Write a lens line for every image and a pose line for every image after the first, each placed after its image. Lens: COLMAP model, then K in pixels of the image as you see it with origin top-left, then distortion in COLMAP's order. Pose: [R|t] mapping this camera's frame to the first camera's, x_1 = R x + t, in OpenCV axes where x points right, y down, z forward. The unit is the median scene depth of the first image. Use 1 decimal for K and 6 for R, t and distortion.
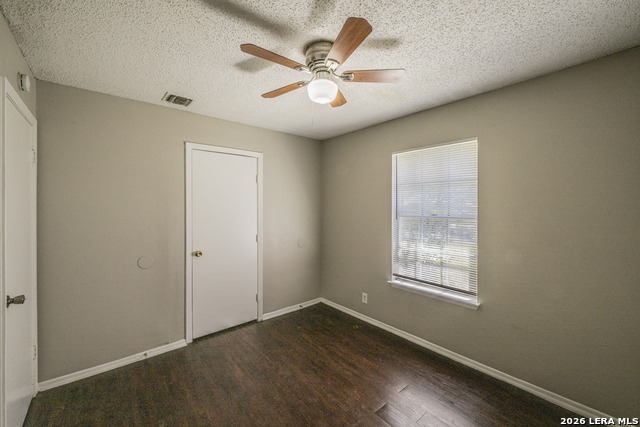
lens RADIAL K [[259.7, 0, 318.7], [0, 259.7, 205.4], [0, 0, 1]] dist [-0.000113, 0.000060]
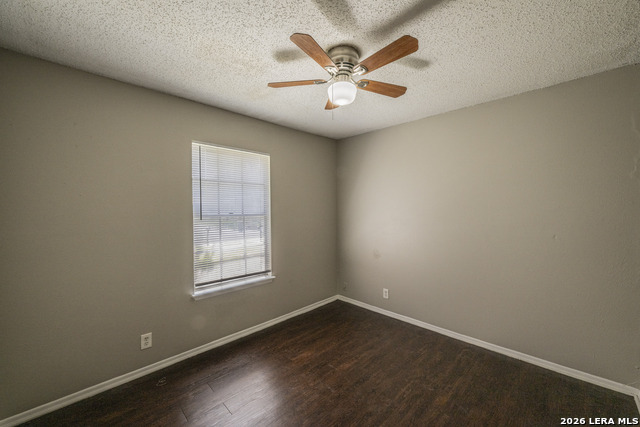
lens RADIAL K [[259.7, 0, 318.7], [0, 259.7, 205.4], [0, 0, 1]] dist [-0.000113, 0.000060]
pose [[-0.073945, -0.001545, 0.997261, -0.658020], [-0.005397, 0.999985, 0.001149, 0.002845], [-0.997248, -0.005297, -0.073952, 0.753769]]
